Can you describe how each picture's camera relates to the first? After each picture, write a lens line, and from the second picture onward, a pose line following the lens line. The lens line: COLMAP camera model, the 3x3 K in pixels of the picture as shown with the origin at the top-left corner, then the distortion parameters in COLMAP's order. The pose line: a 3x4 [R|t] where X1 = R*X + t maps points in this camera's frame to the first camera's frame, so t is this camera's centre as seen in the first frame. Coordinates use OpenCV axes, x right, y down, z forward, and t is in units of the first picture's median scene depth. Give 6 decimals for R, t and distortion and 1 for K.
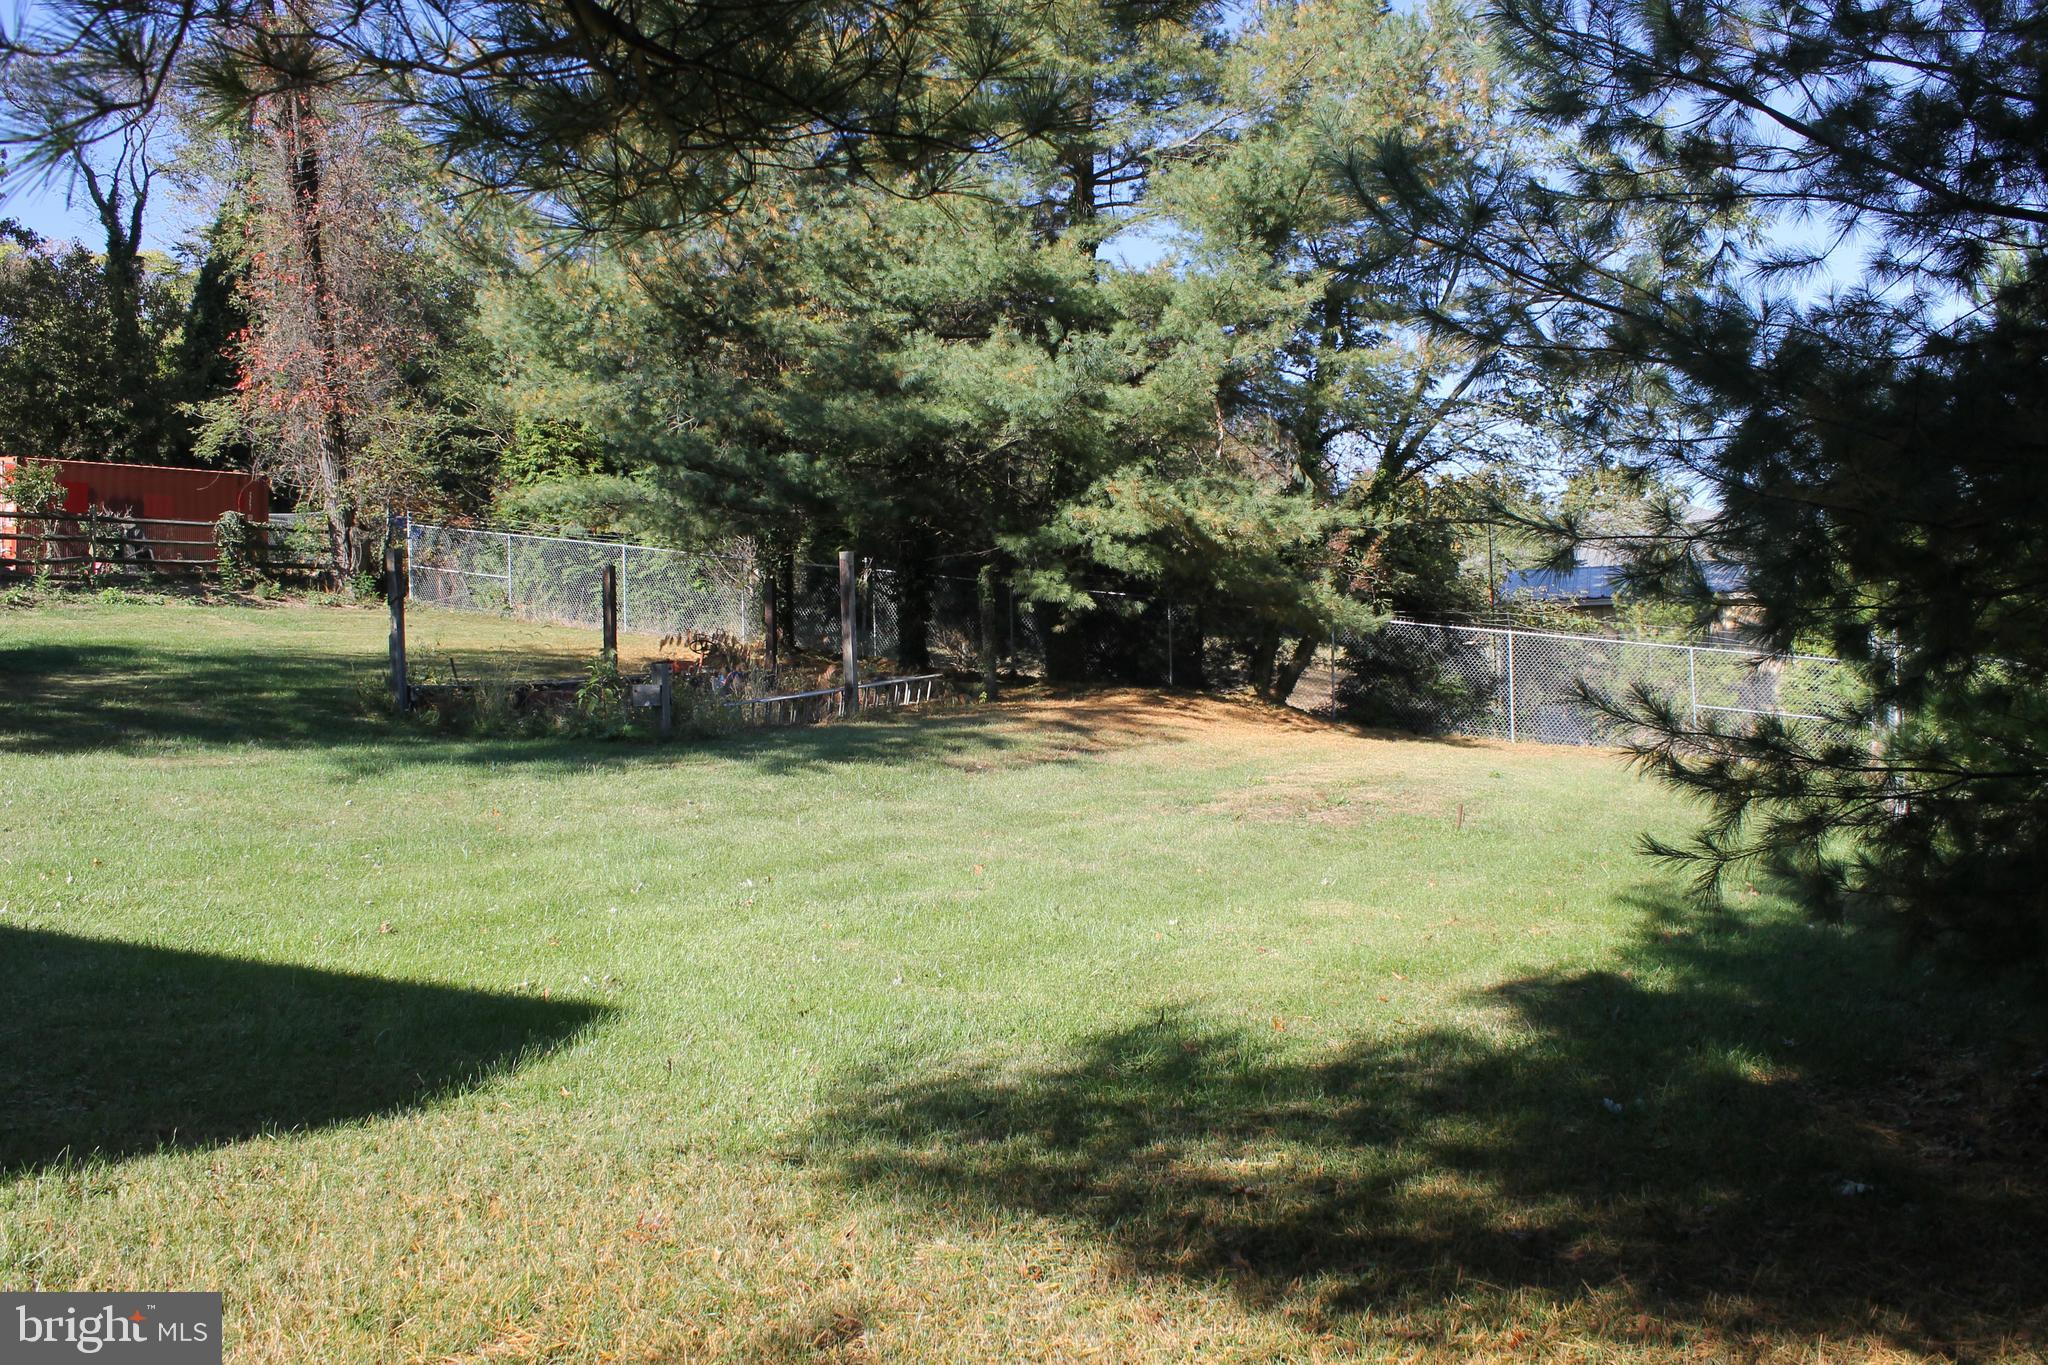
lens RADIAL K [[1730.1, 0, 1028.5], [0, 1730.1, 682.5], [0, 0, 1]] dist [-0.164580, 0.153312]
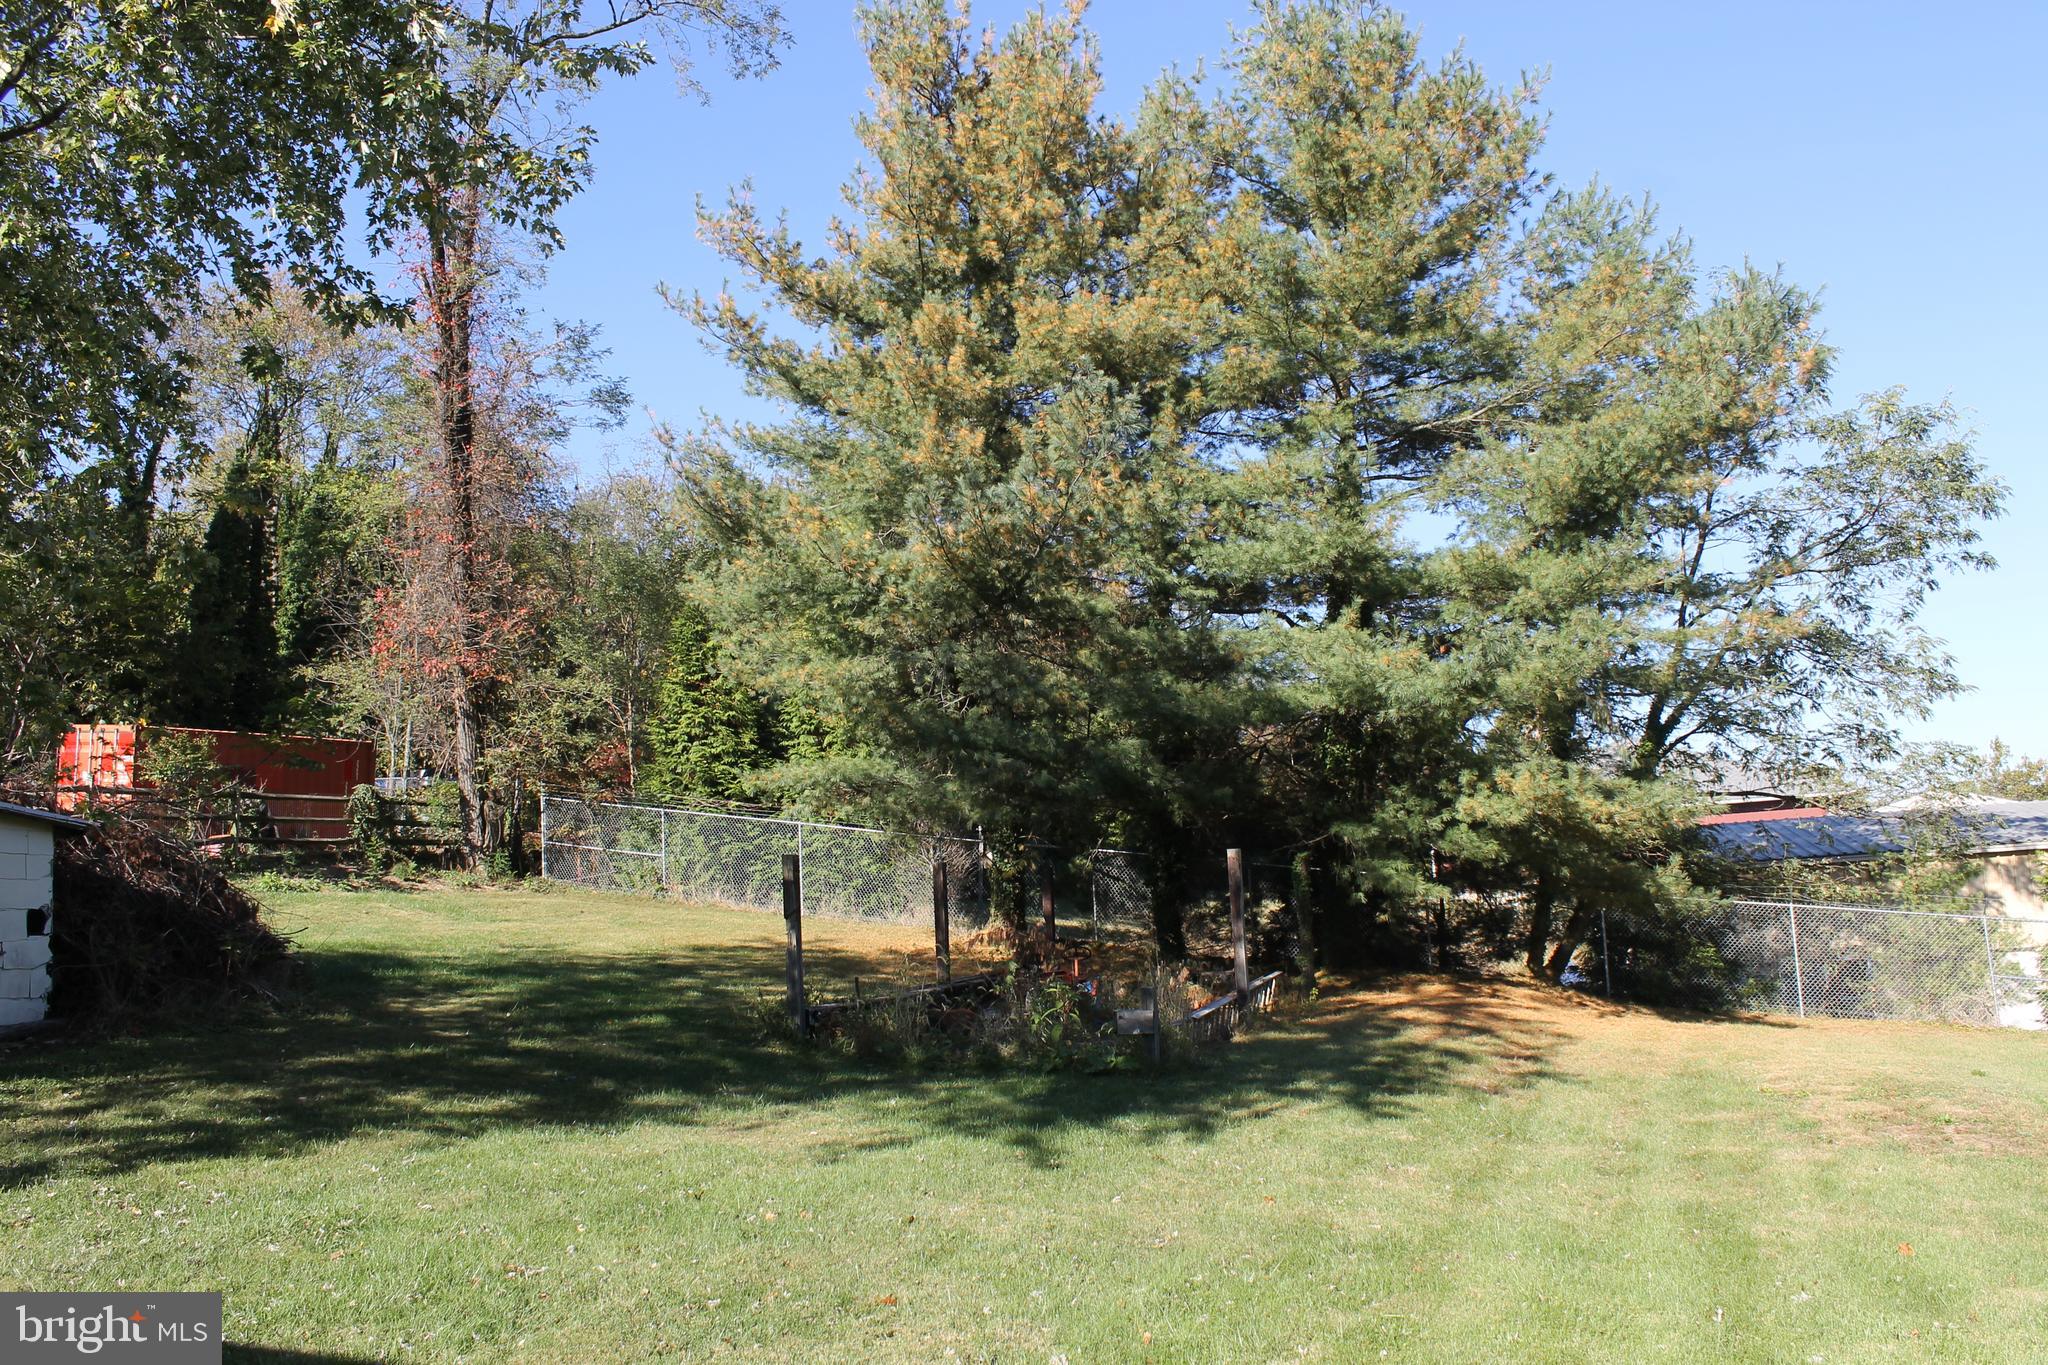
lens RADIAL K [[1725.2, 0, 1029.8], [0, 1725.2, 670.6], [0, 0, 1]] dist [-0.167782, 0.151132]
pose [[0.996740, -0.003912, 0.080585, -0.250474], [0.015500, 0.989501, -0.143690, -0.033784], [-0.079177, 0.144471, 0.986336, 0.062441]]
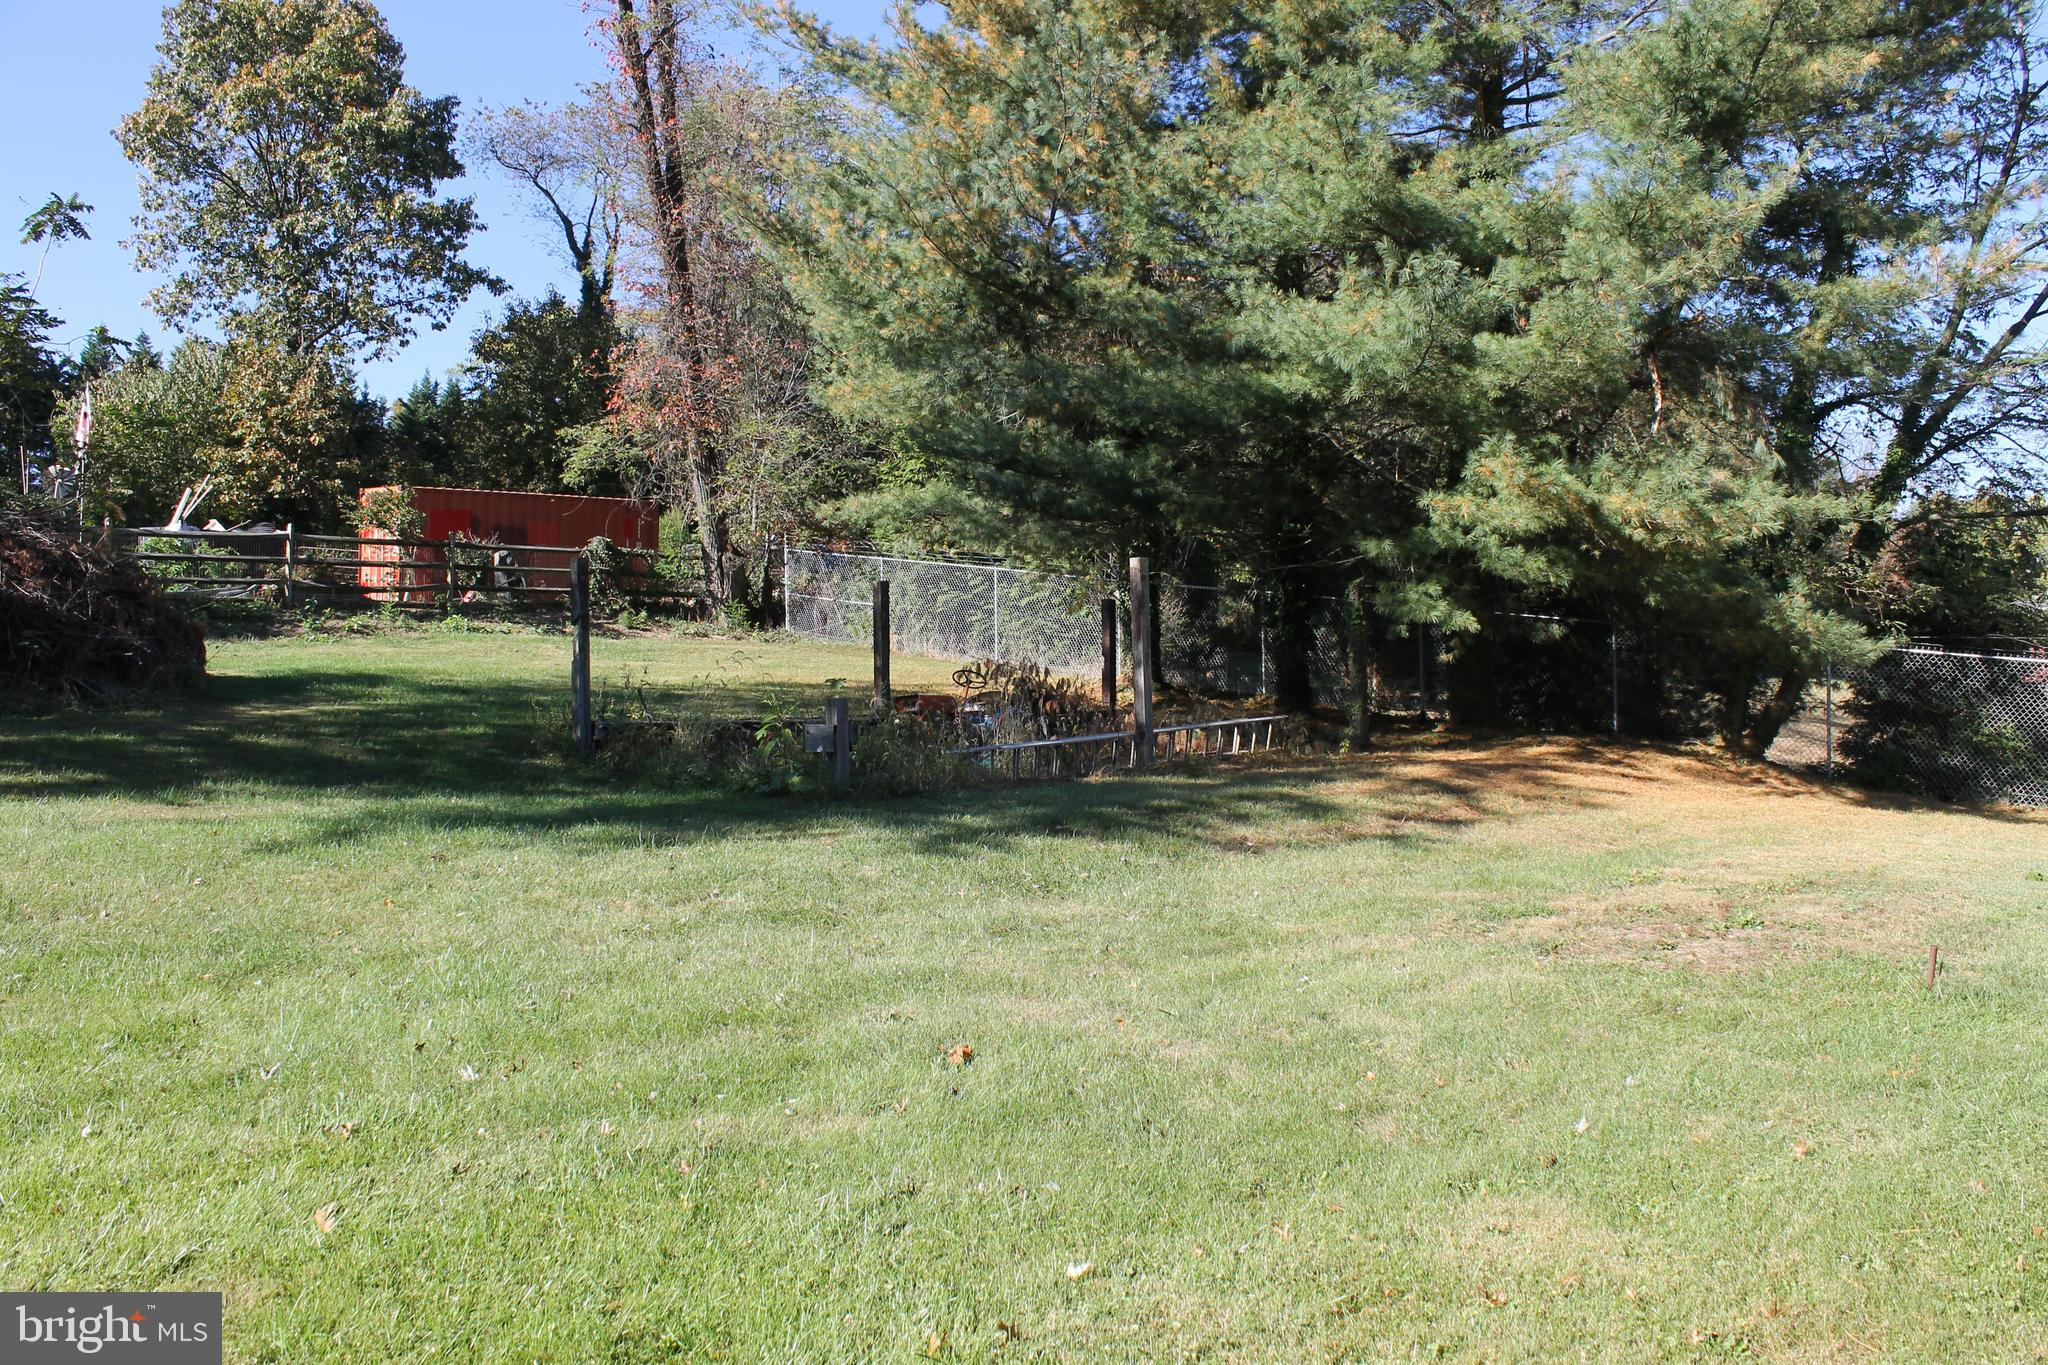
lens RADIAL K [[1725.2, 0, 1029.8], [0, 1725.2, 670.6], [0, 0, 1]] dist [-0.167782, 0.151132]
pose [[0.951830, 0.002301, -0.306618, 0.074805], [-0.011656, 0.999521, -0.028682, -0.001423], [0.306405, 0.030874, 0.951400, 0.208642]]
